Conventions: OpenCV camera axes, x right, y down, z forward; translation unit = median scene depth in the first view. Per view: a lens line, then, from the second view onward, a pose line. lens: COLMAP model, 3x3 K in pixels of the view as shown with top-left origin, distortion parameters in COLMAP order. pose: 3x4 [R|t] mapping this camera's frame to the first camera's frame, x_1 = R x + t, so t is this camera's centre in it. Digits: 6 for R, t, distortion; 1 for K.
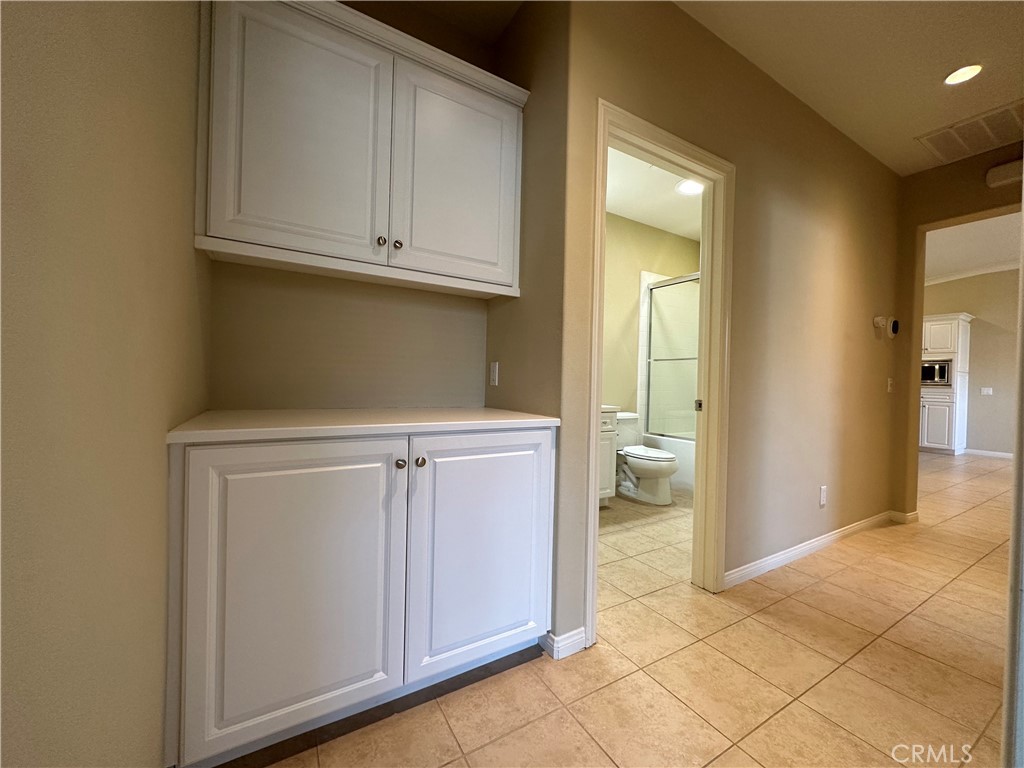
lens RADIAL K [[402.7, 0, 511.6], [0, 402.7, 387.0], [0, 0, 1]] dist [-0.001493, 0.000242]
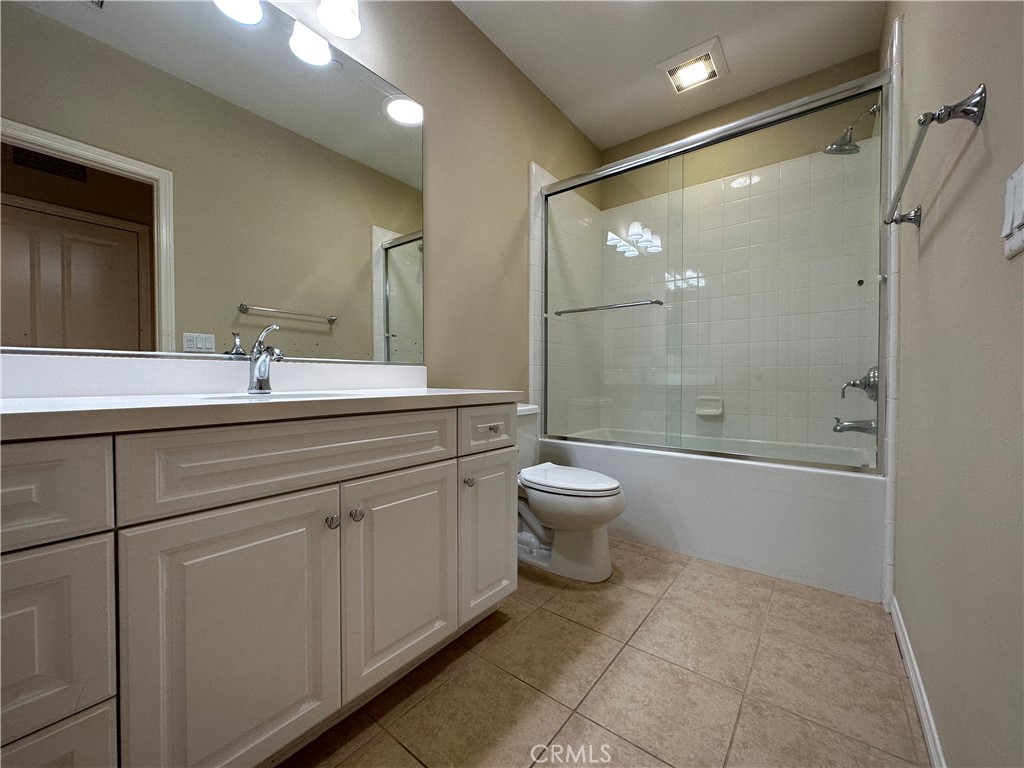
lens RADIAL K [[402.7, 0, 507.7], [0, 402.7, 382.8], [0, 0, 1]] dist [-0.001493, 0.000242]
pose [[0.935235, -0.026635, 0.353024, 0.084180], [0.026563, 0.999634, 0.005048, 0.033370], [-0.353030, 0.004657, 0.935601, 0.522292]]
